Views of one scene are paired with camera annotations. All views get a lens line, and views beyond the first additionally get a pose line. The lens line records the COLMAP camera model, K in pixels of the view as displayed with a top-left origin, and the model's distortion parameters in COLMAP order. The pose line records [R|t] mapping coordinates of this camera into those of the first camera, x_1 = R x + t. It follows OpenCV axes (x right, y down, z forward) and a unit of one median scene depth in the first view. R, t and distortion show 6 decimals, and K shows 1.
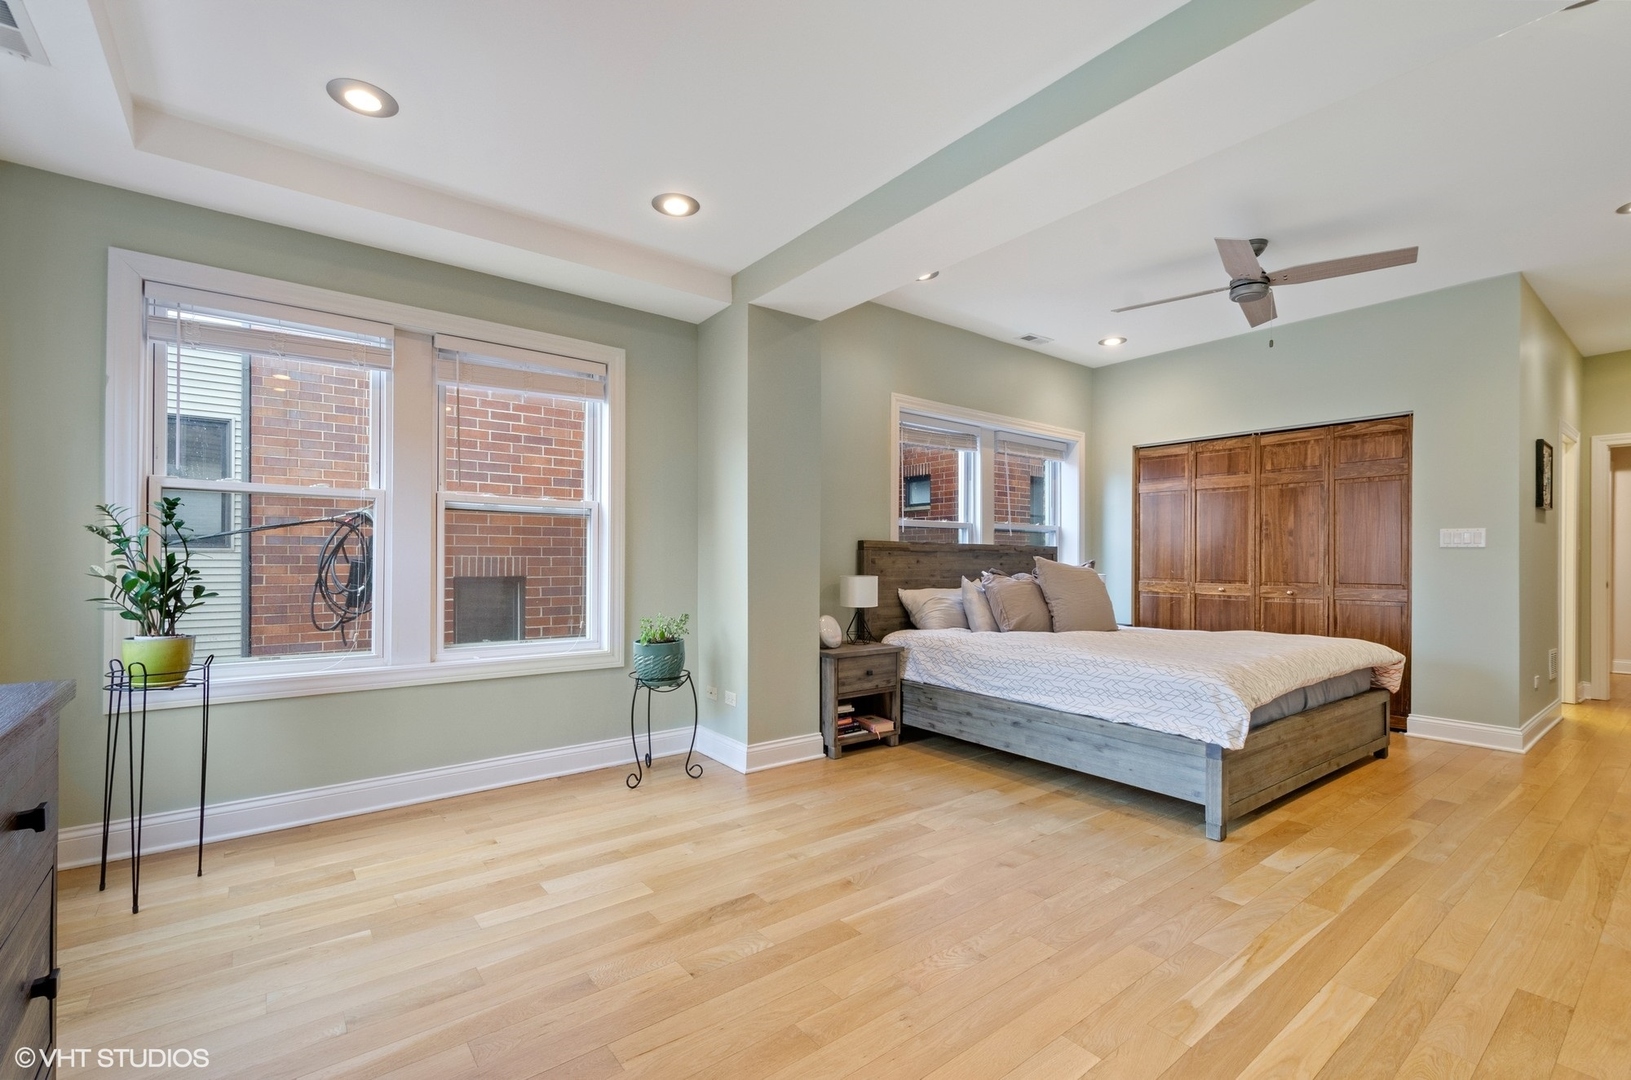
lens RADIAL K [[699.6, 0, 812.0], [0, 699.6, 559.3], [0, 0, 1]] dist [0.001479, -0.000313]
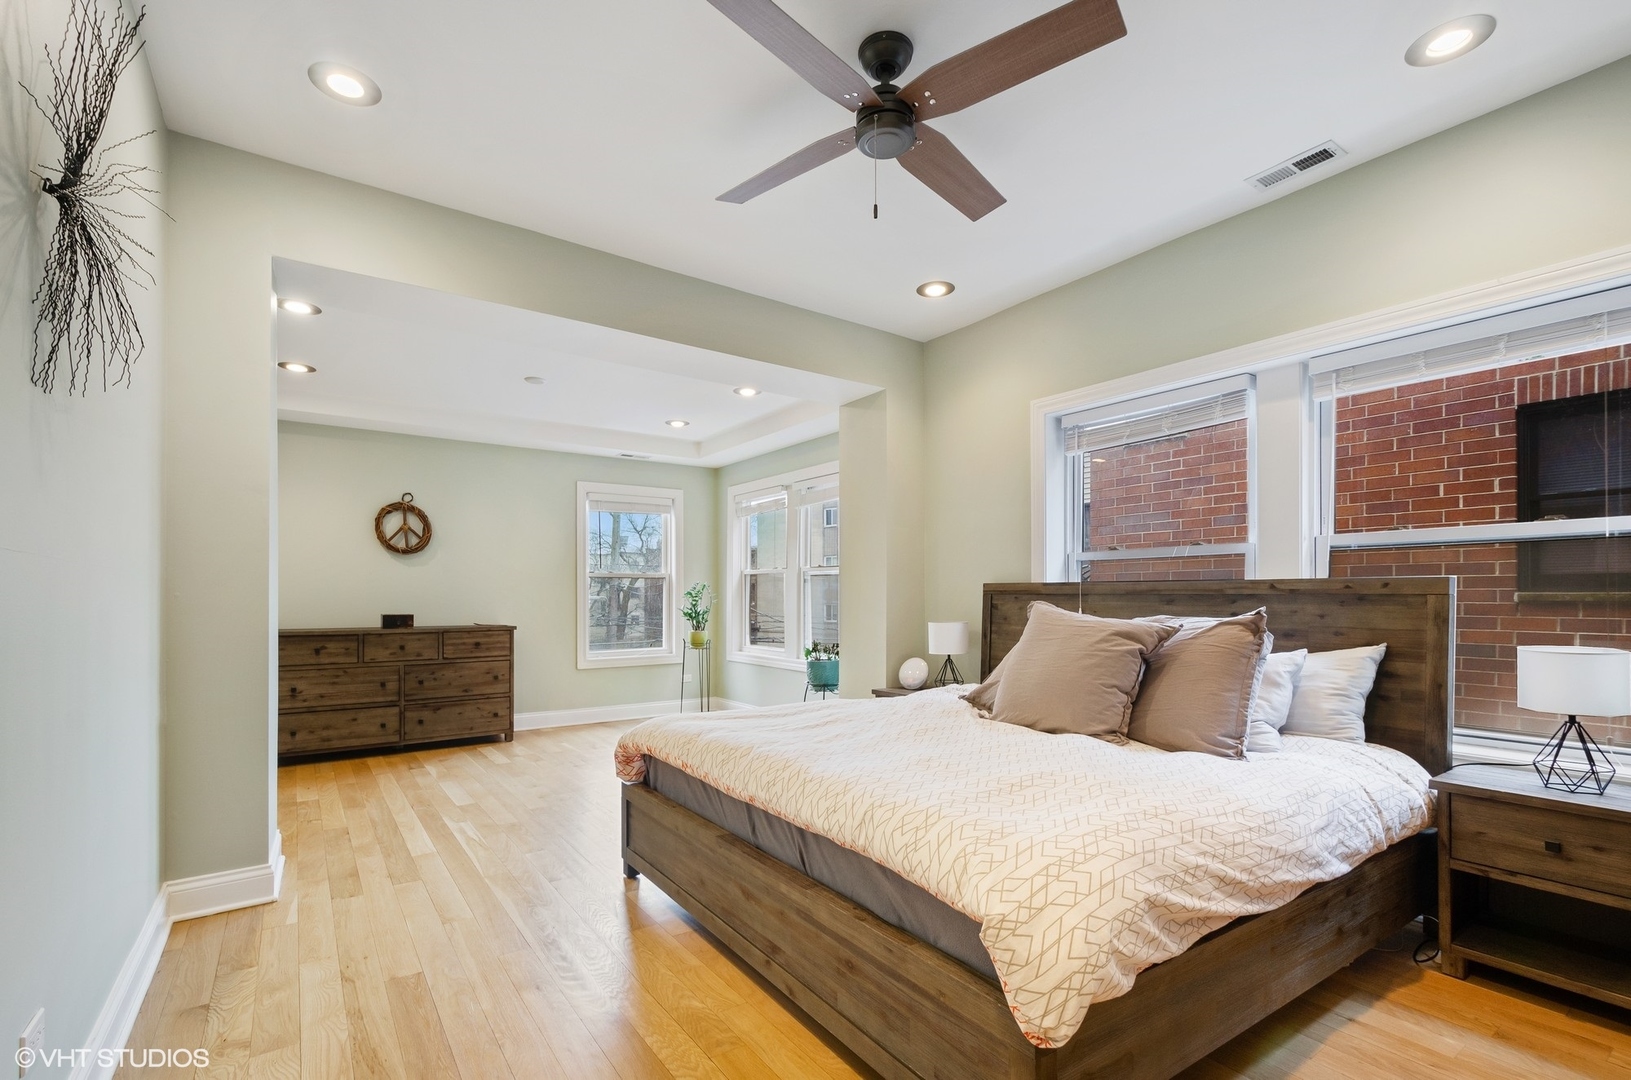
lens RADIAL K [[721.2, 0, 804.6], [0, 721.2, 587.0], [0, 0, 1]] dist [0.004026, 0.000058]
pose [[-0.039535, -0.019769, -0.999023, 1.008254], [-0.003075, 0.999802, -0.019663, -0.003989], [0.999213, 0.002295, -0.039588, 0.798805]]
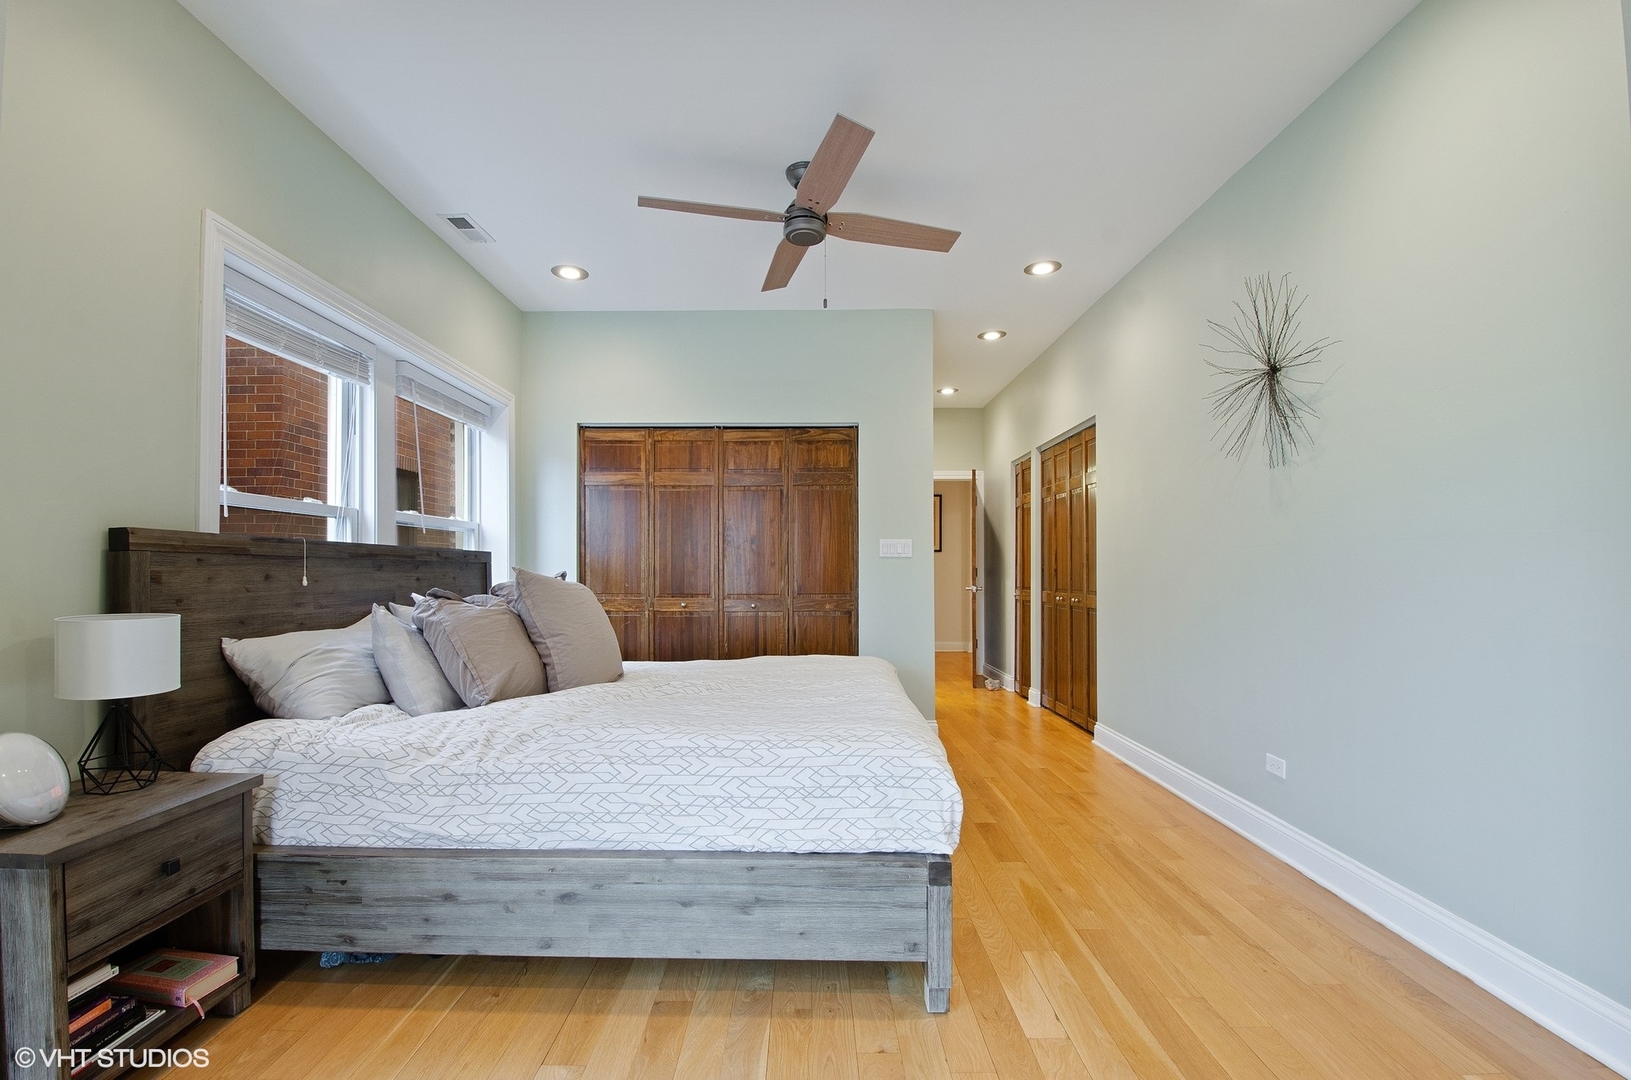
lens RADIAL K [[712.0, 0, 800.3], [0, 712.0, 566.6], [0, 0, 1]] dist [0.011055, -0.015618]
pose [[0.623056, -0.001951, 0.782175, -0.005121], [0.004997, 0.999986, -0.001486, -0.001825], [-0.782161, 0.004834, 0.623058, 0.420695]]
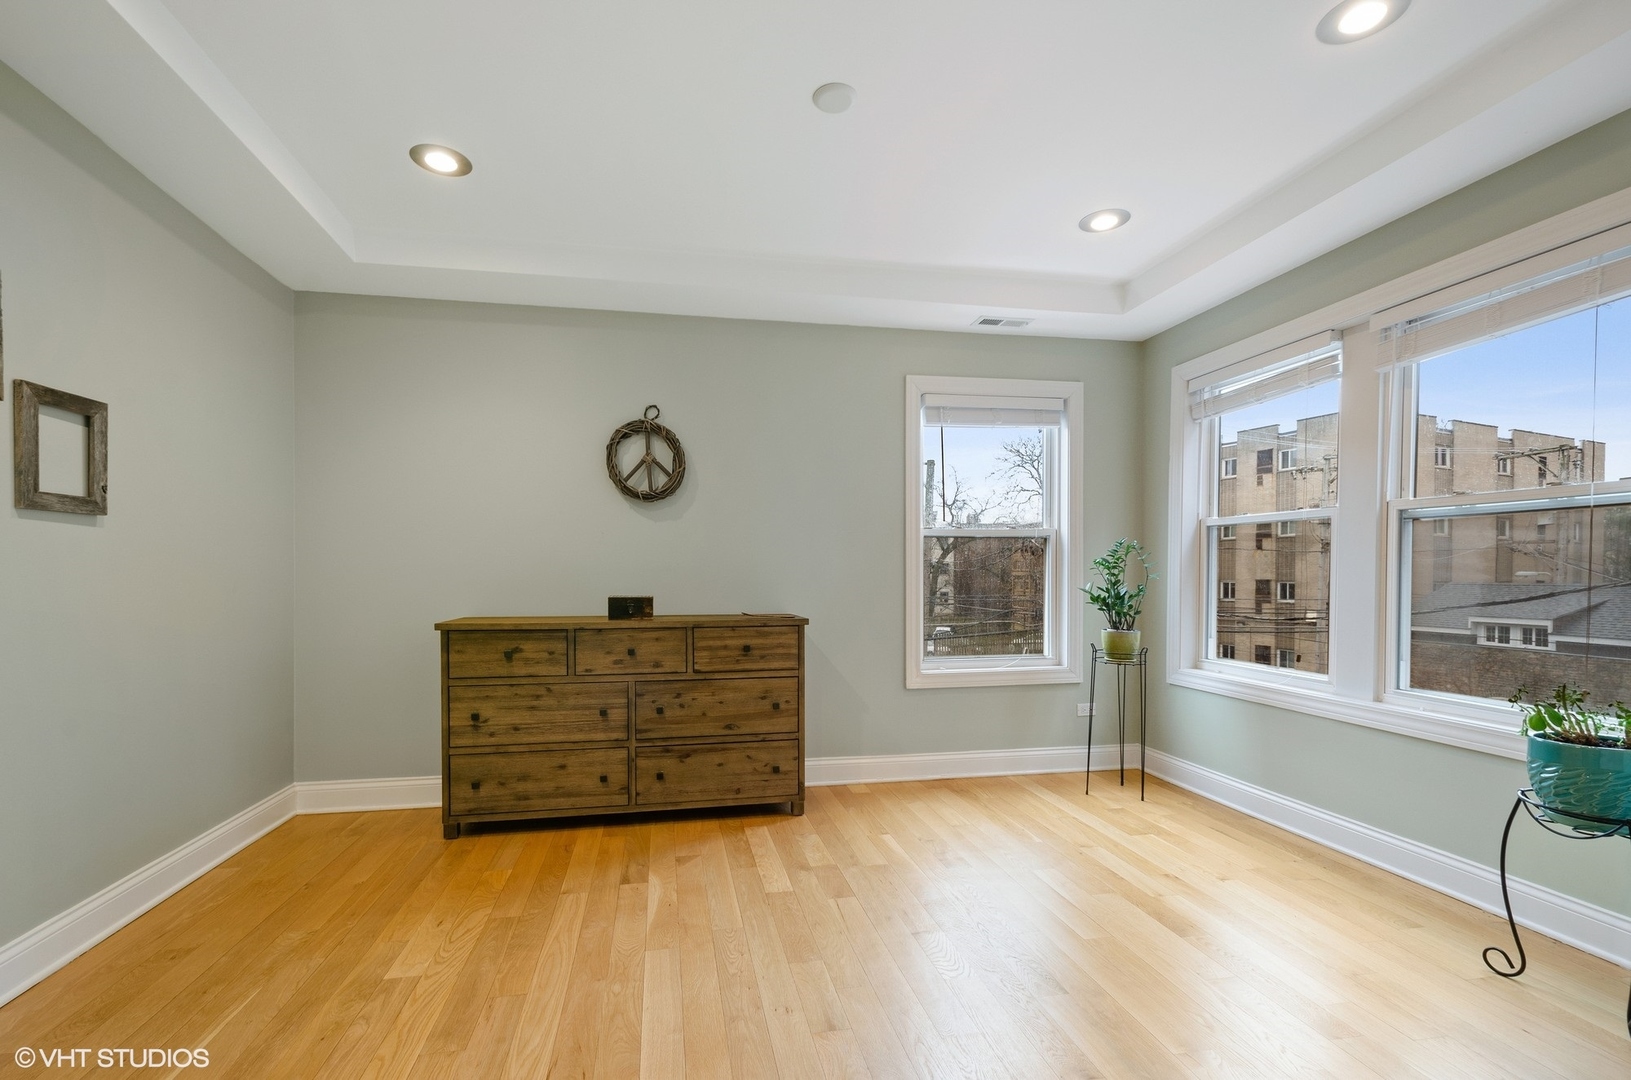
lens RADIAL K [[721.2, 0, 804.6], [0, 721.2, 587.0], [0, 0, 1]] dist [0.004026, 0.000058]
pose [[-0.444441, 0.012485, -0.895721, 0.405357], [-0.004839, 0.999855, 0.016337, -0.002379], [0.895795, 0.011595, -0.444316, 0.559181]]
